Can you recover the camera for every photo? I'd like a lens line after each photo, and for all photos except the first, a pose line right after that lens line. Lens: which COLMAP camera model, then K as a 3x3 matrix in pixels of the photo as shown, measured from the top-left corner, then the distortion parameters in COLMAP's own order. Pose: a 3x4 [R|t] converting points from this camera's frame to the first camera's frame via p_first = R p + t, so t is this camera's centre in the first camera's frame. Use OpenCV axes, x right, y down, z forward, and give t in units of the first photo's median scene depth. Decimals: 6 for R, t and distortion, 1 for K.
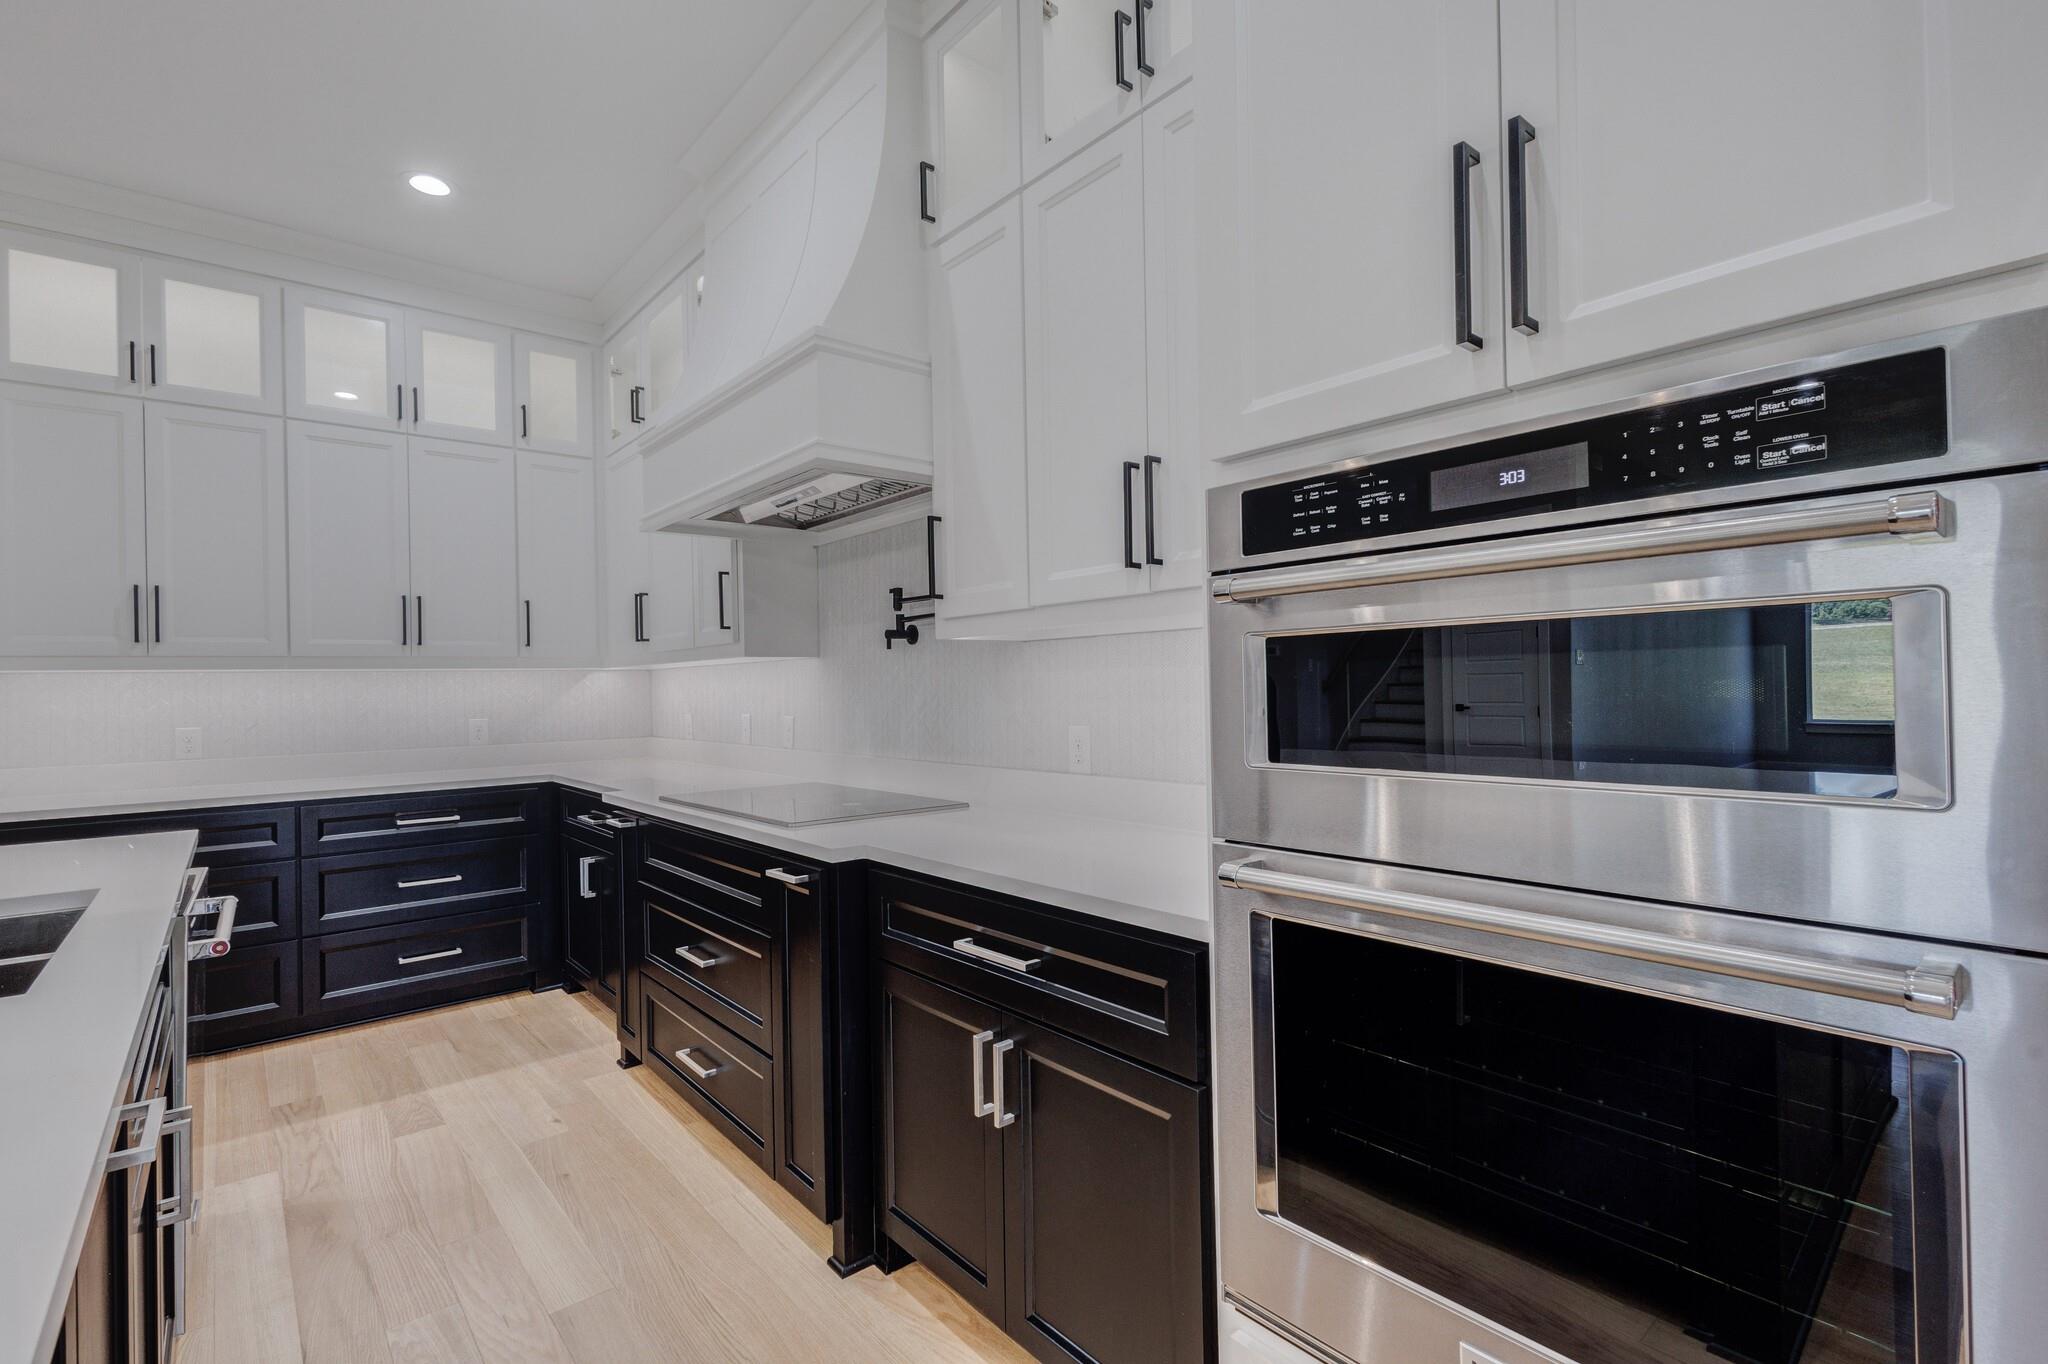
lens RADIAL K [[937.7, 0, 1024.0], [0, 937.7, 682.0], [0, 0, 1]] dist [0.068774, 0.000153]
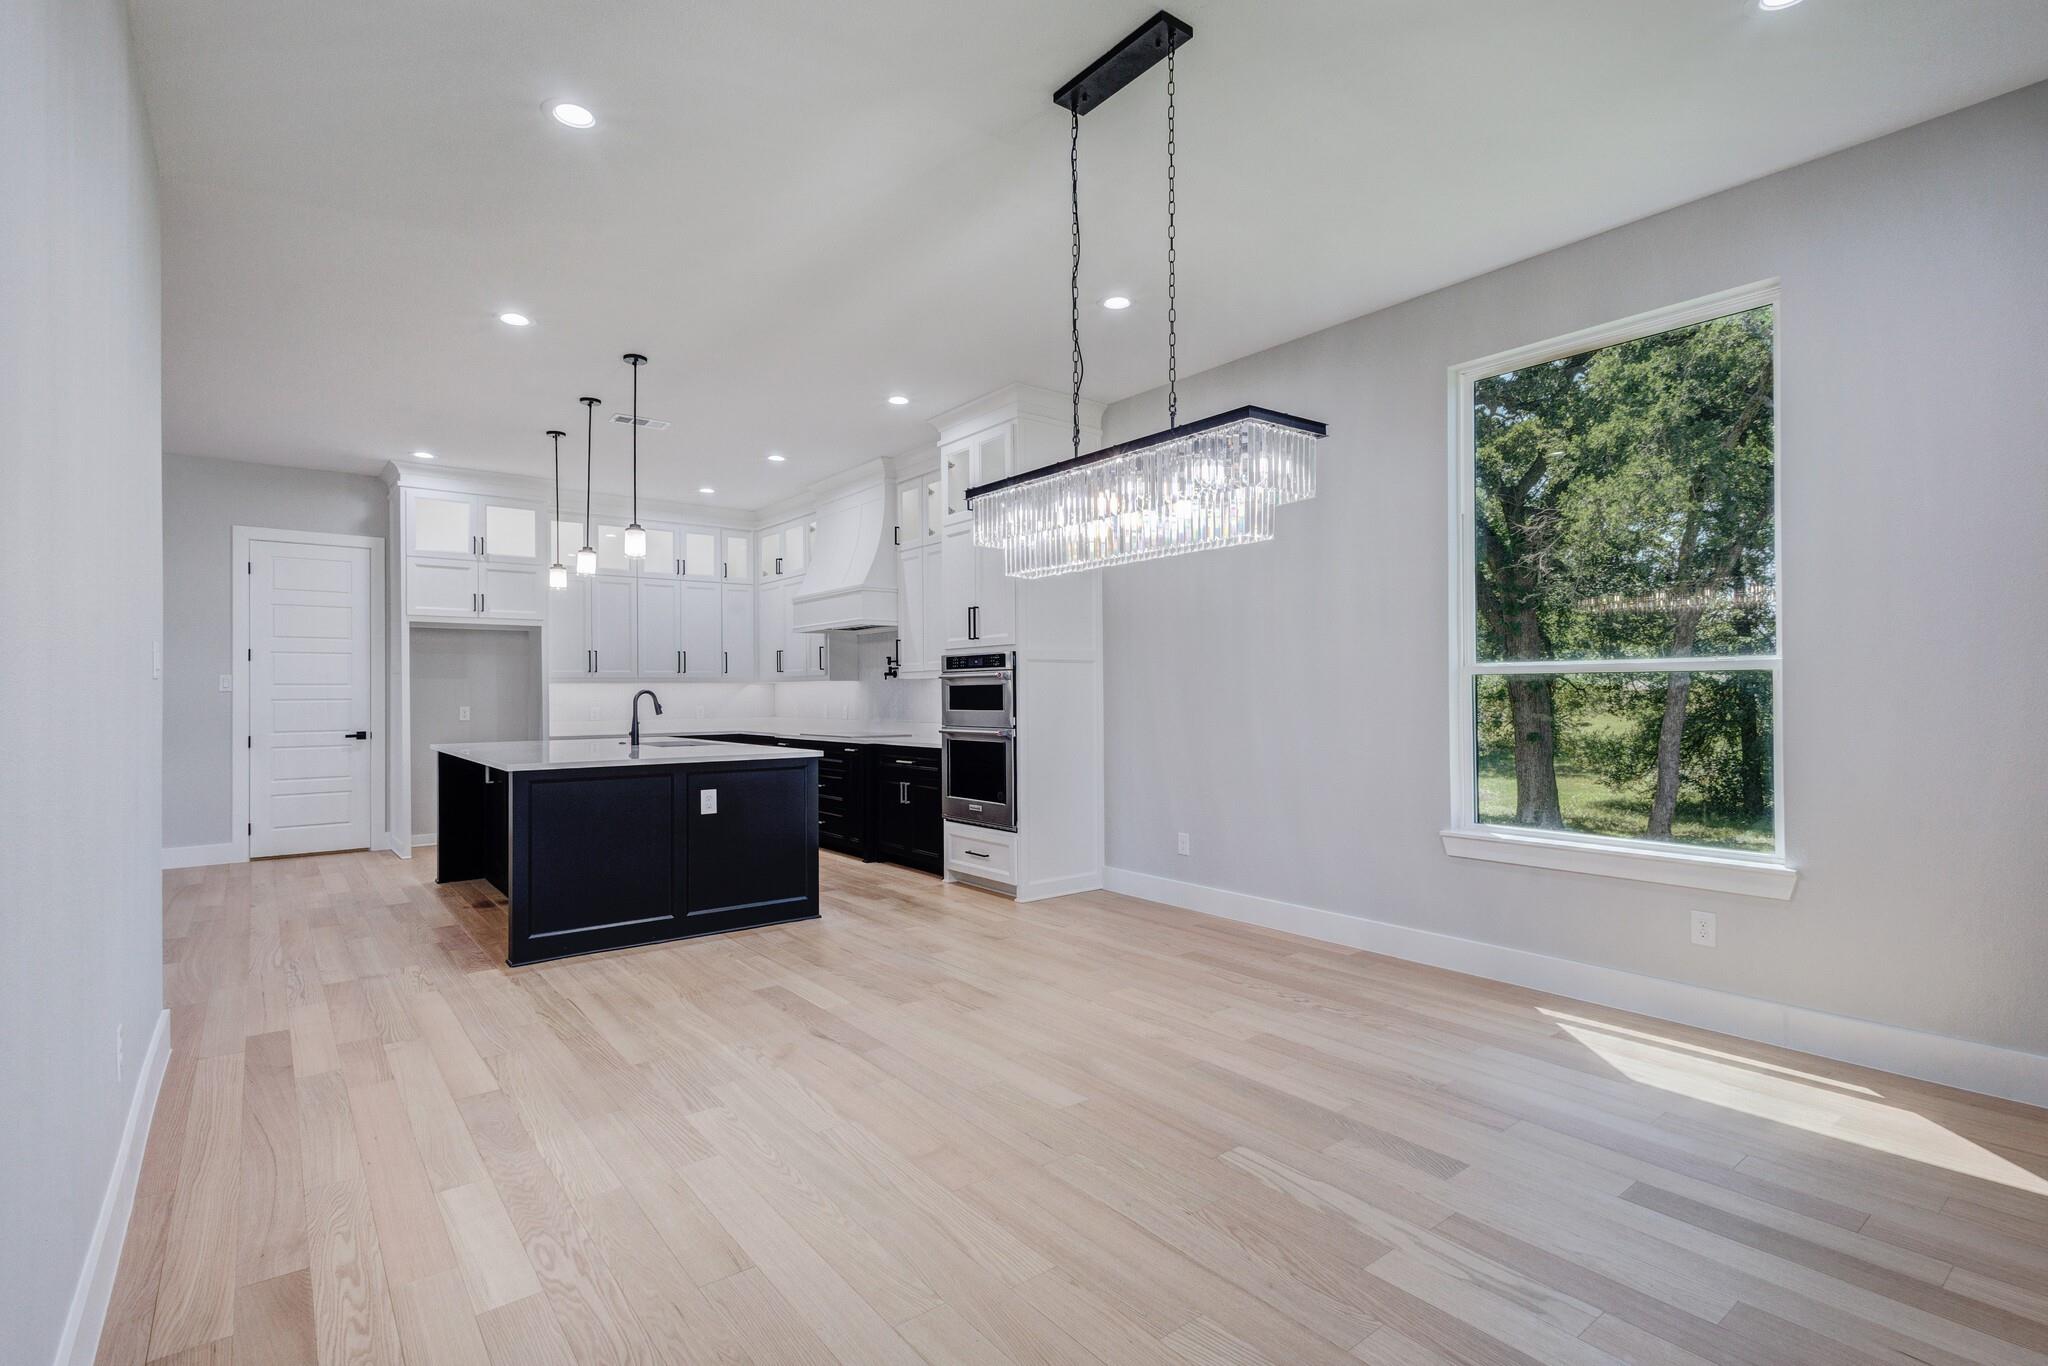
lens RADIAL K [[937.7, 0, 1024.0], [0, 937.7, 683.0], [0, 0, 1]] dist [0.068774, 0.000153]
pose [[0.999538, 0.007815, -0.029356, 0.408795], [-0.007911, 0.999964, -0.003127, -0.025168], [0.029331, 0.003358, 0.999564, -2.067535]]
